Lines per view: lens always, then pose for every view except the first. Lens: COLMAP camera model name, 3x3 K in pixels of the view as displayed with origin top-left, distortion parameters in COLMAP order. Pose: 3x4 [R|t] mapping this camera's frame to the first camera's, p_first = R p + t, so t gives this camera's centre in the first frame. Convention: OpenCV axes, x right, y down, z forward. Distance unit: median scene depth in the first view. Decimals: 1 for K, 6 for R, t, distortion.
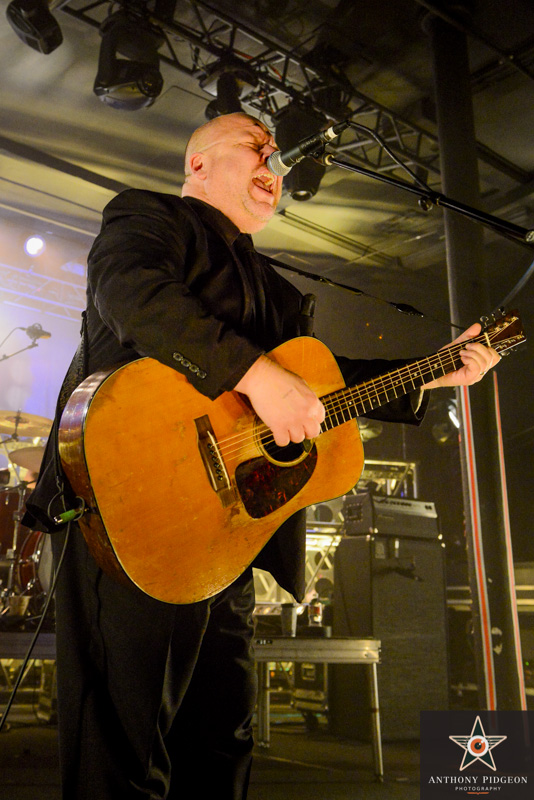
lens RADIAL K [[847.2, 0, 233.2], [0, 847.2, 325.9], [0, 0, 1]] dist [-0.001350, 0.000000]
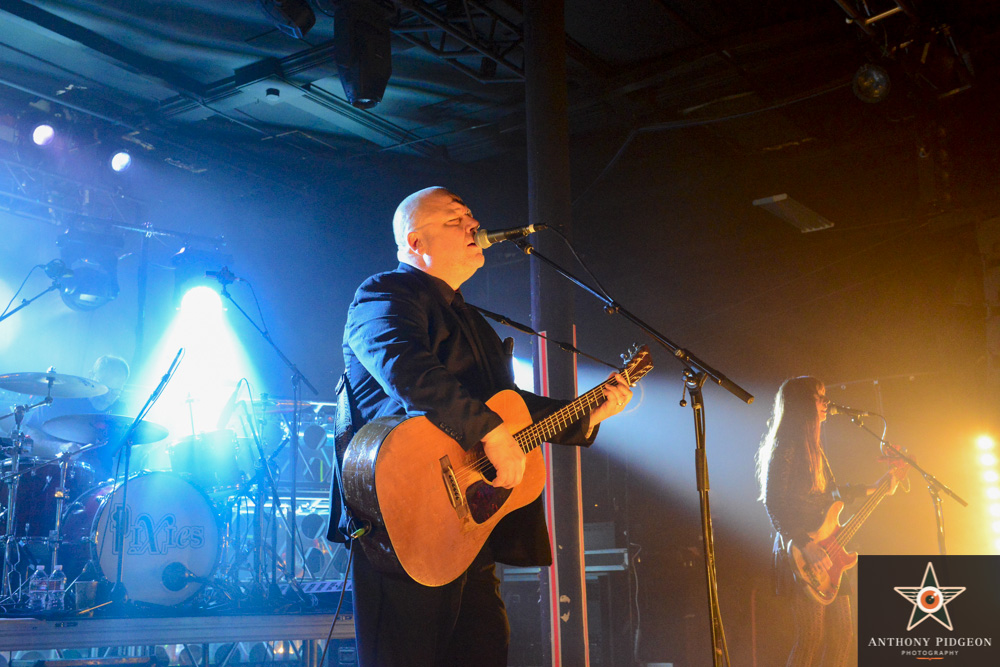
lens RADIAL K [[1335.0, 0, 441.9], [0, 1335.0, 306.7], [0, 0, 1]] dist [0.124600, 0.000000]
pose [[0.965251, 0.021641, 0.260426, -0.233972], [-0.054709, 0.991216, 0.120405, -0.149294], [-0.255533, -0.130469, 0.957957, -0.396403]]
